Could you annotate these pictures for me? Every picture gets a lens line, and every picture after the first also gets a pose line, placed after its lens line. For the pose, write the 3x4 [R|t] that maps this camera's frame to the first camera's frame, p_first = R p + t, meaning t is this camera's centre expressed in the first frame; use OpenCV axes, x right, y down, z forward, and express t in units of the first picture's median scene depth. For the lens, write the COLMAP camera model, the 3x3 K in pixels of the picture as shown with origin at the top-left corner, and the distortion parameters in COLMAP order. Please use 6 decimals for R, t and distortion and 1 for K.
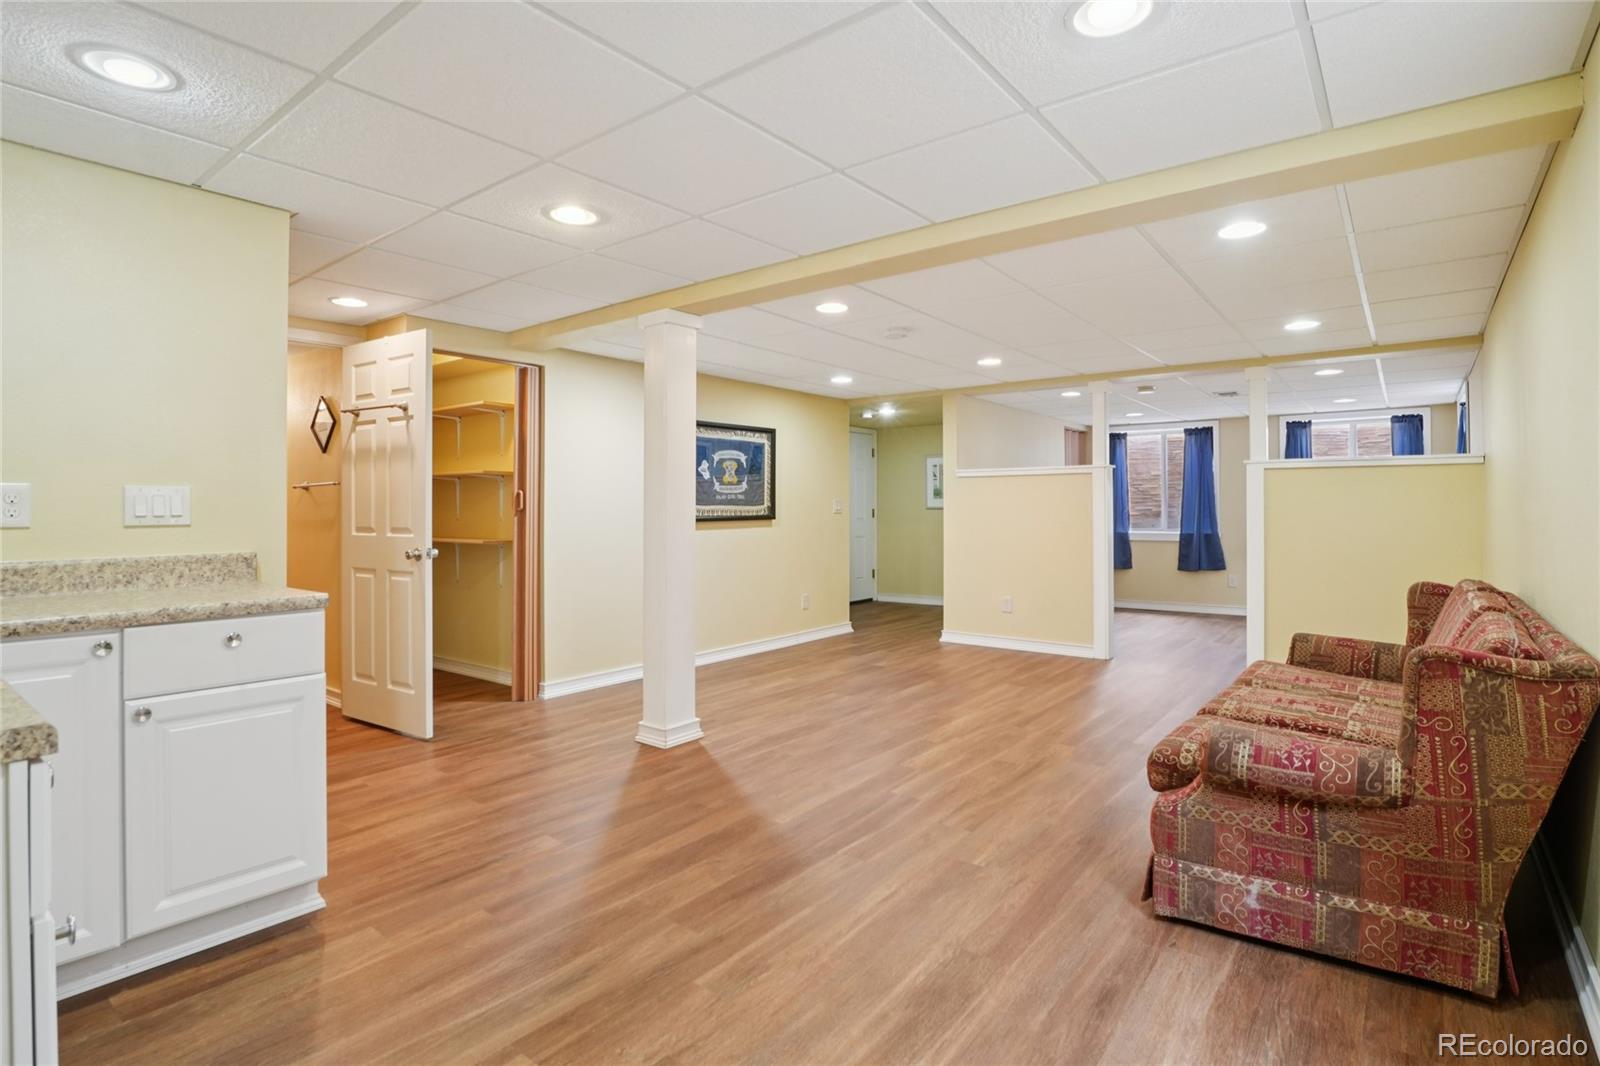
lens RADIAL K [[790.9, 0, 808.4], [0, 790.9, 503.0], [0, 0, 1]] dist [-0.042998, 0.009633]
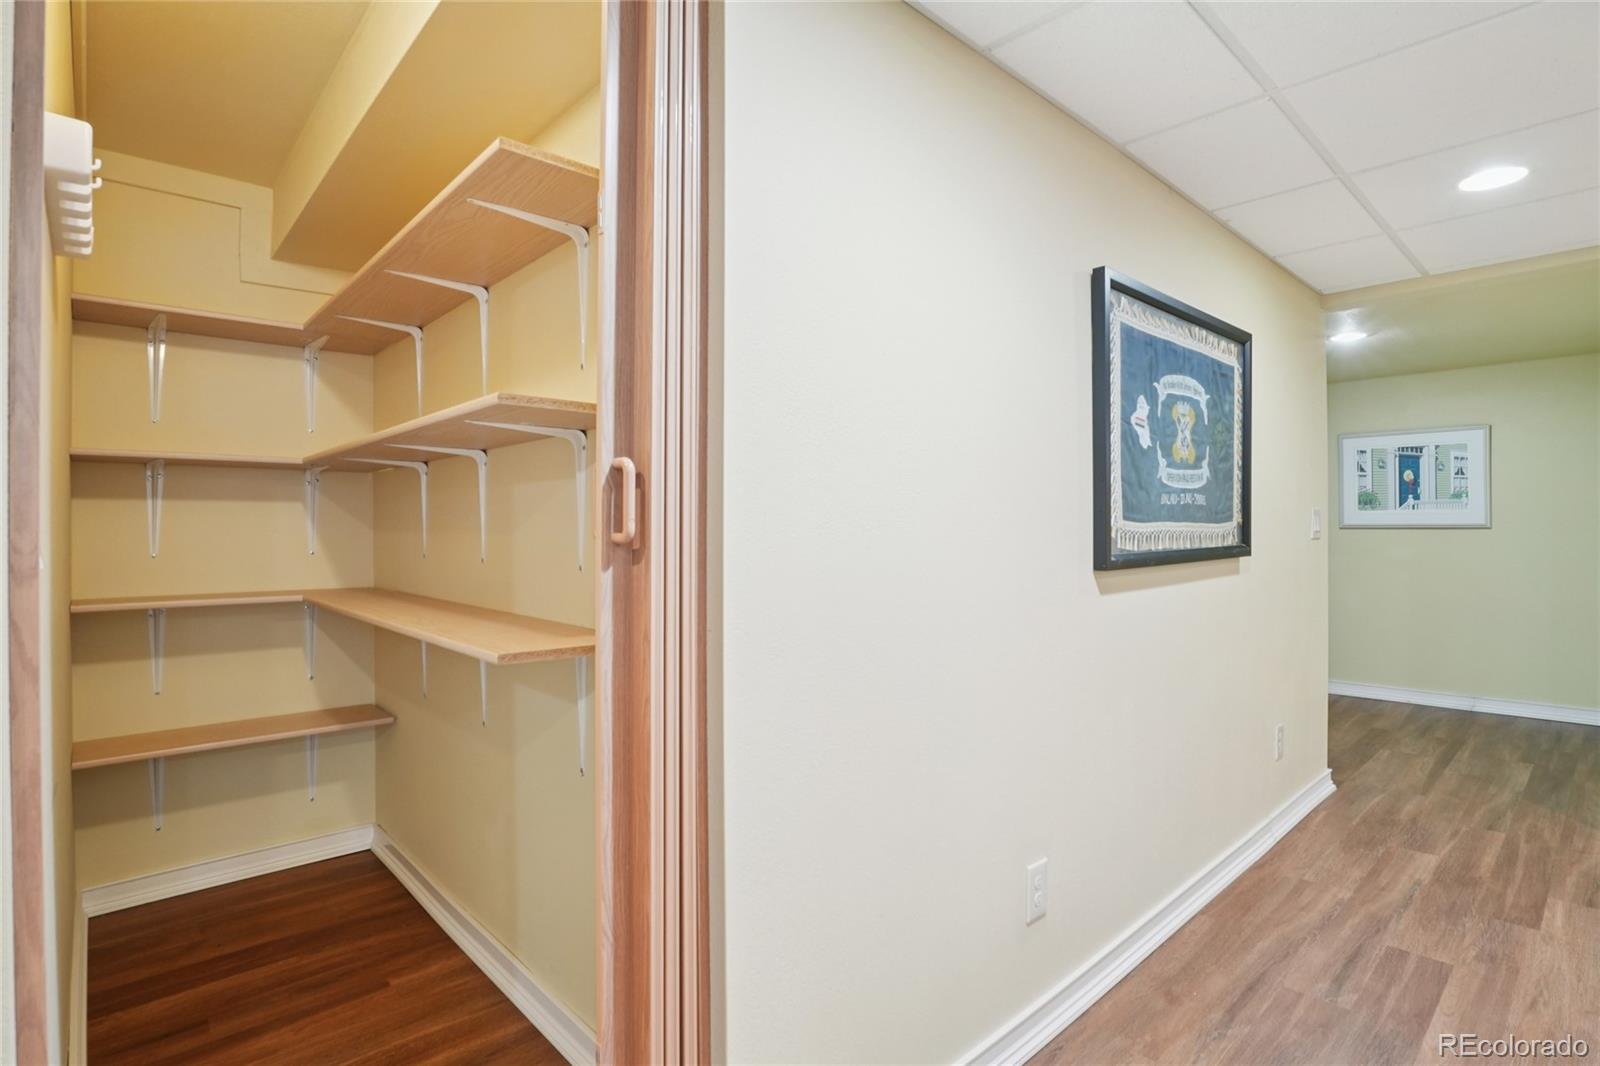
lens RADIAL K [[790.9, 0, 806.7], [0, 790.9, 528.3], [0, 0, 1]] dist [-0.042998, 0.009633]
pose [[0.986599, 0.003004, -0.163135, -0.546200], [-0.001079, 0.999929, 0.011888, 0.004474], [0.163160, -0.011553, 0.986532, 1.546092]]
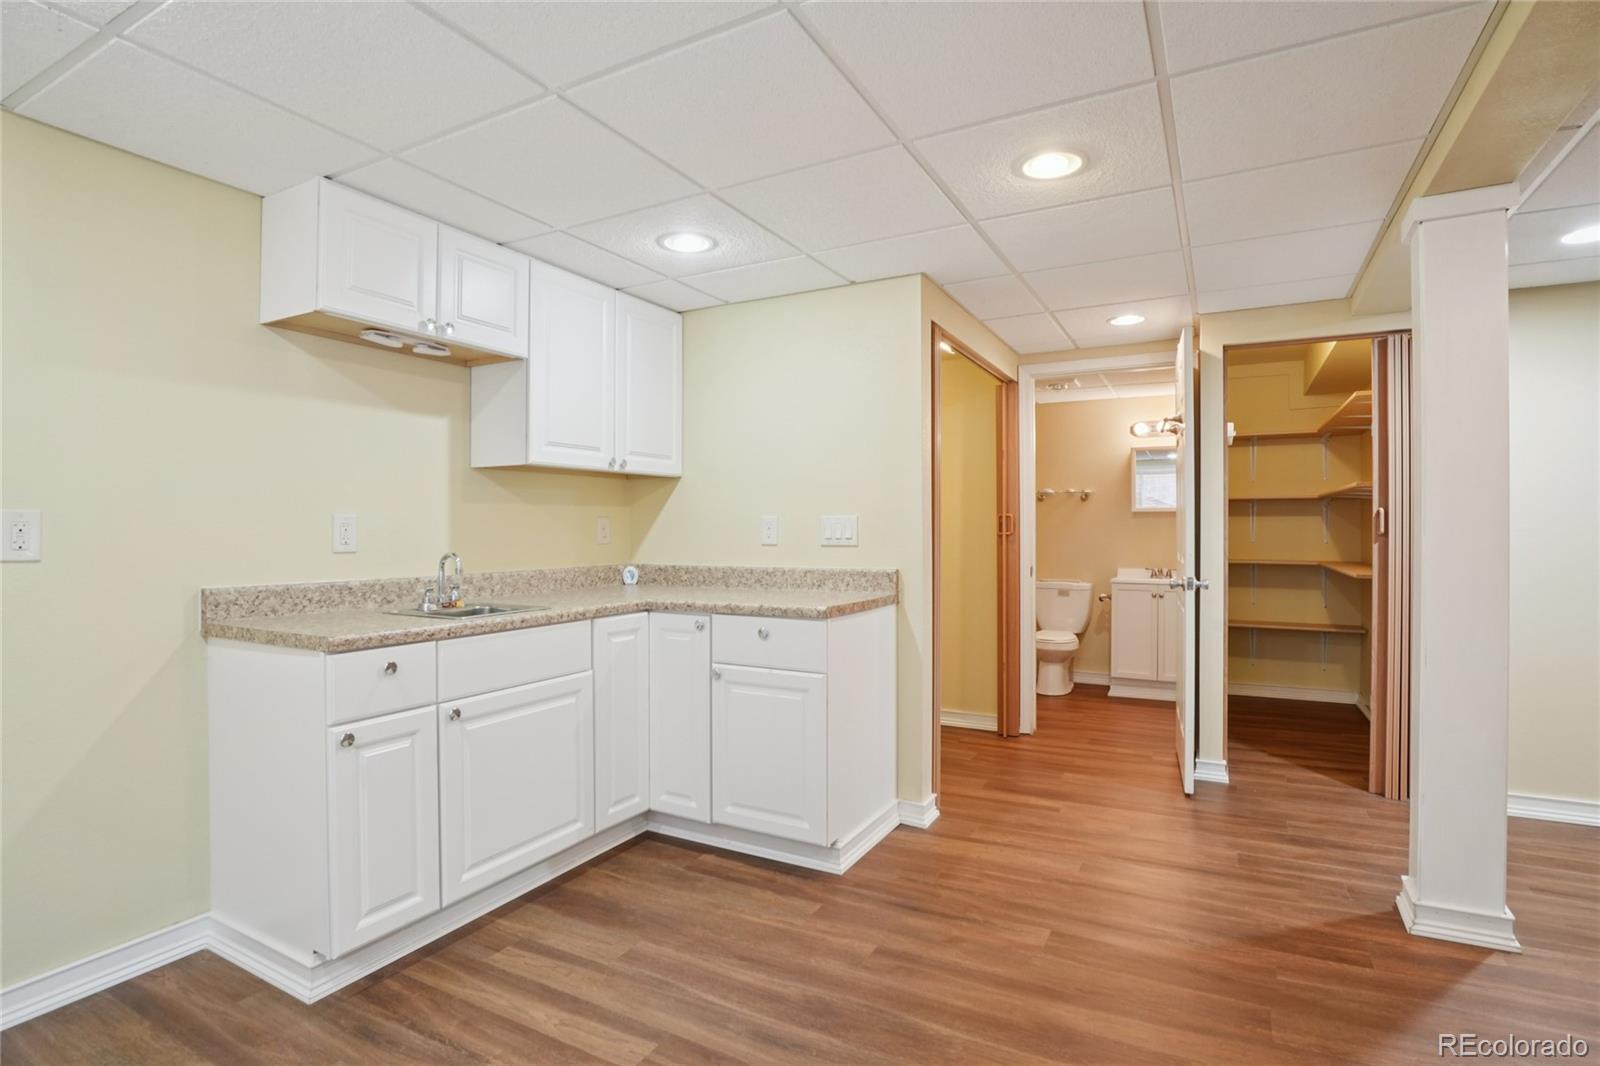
lens RADIAL K [[790.9, 0, 800.3], [0, 790.9, 526.8], [0, 0, 1]] dist [-0.042998, 0.009633]
pose [[0.169303, 0.001508, -0.985563, 0.496038], [0.007575, 0.999967, 0.002831, -0.007406], [0.985535, -0.007944, 0.169286, 0.690198]]
